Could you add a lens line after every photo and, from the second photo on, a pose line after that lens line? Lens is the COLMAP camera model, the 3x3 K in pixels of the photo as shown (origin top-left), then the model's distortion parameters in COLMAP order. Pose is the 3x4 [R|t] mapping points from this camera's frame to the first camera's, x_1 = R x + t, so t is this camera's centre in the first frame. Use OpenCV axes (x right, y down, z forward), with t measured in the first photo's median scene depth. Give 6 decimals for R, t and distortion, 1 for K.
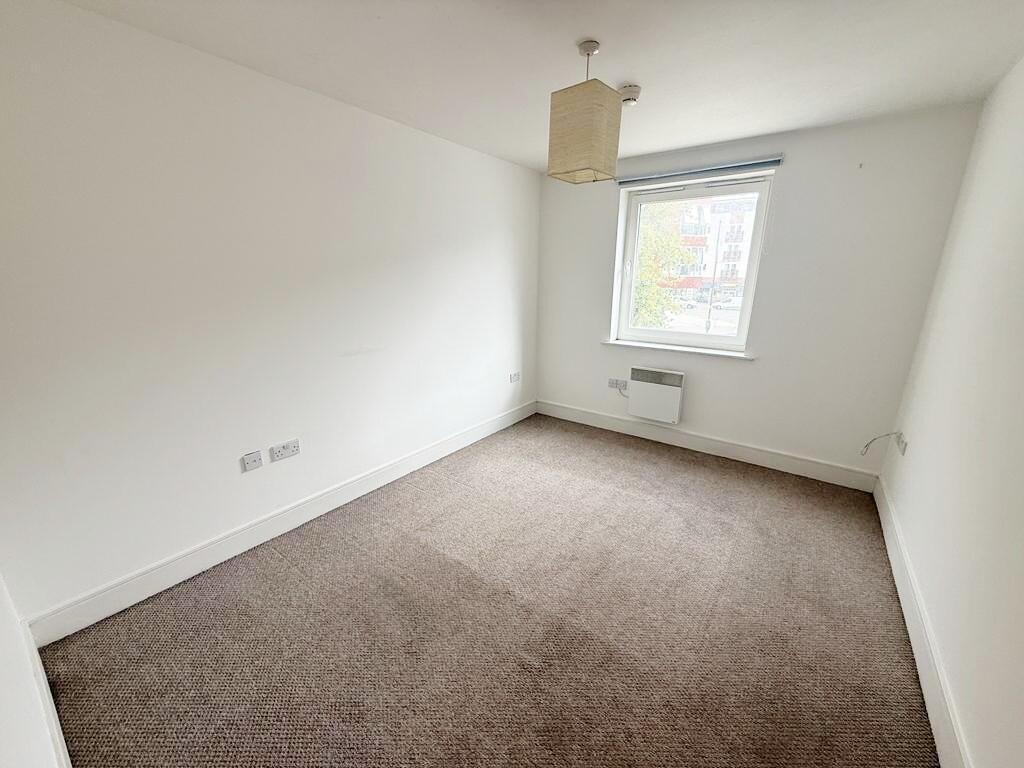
lens RADIAL K [[405.3, 0, 512.6], [0, 405.3, 365.3], [0, 0, 1]] dist [0.001158, -0.000108]
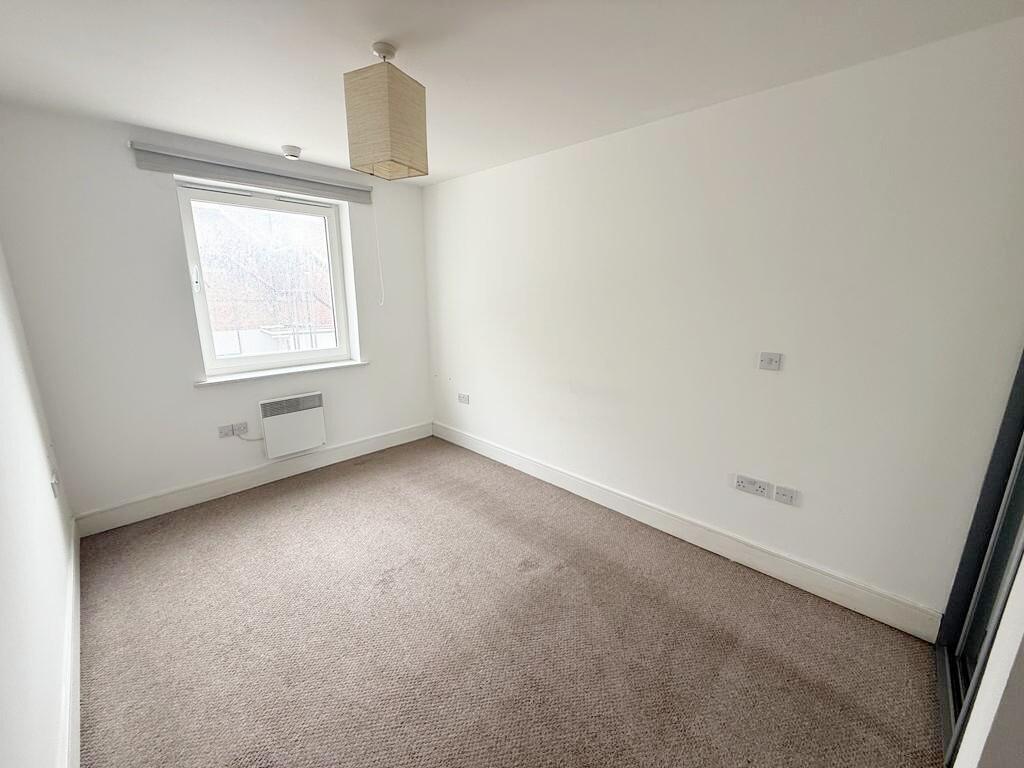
lens RADIAL K [[404.9, 0, 507.3], [0, 404.9, 384.9], [0, 0, 1]] dist [0.003019, -0.000853]
pose [[0.143692, -0.217494, 0.965427, -0.463098], [0.223134, 0.957550, 0.182509, -0.074844], [-0.964139, 0.189194, 0.186123, 0.373546]]
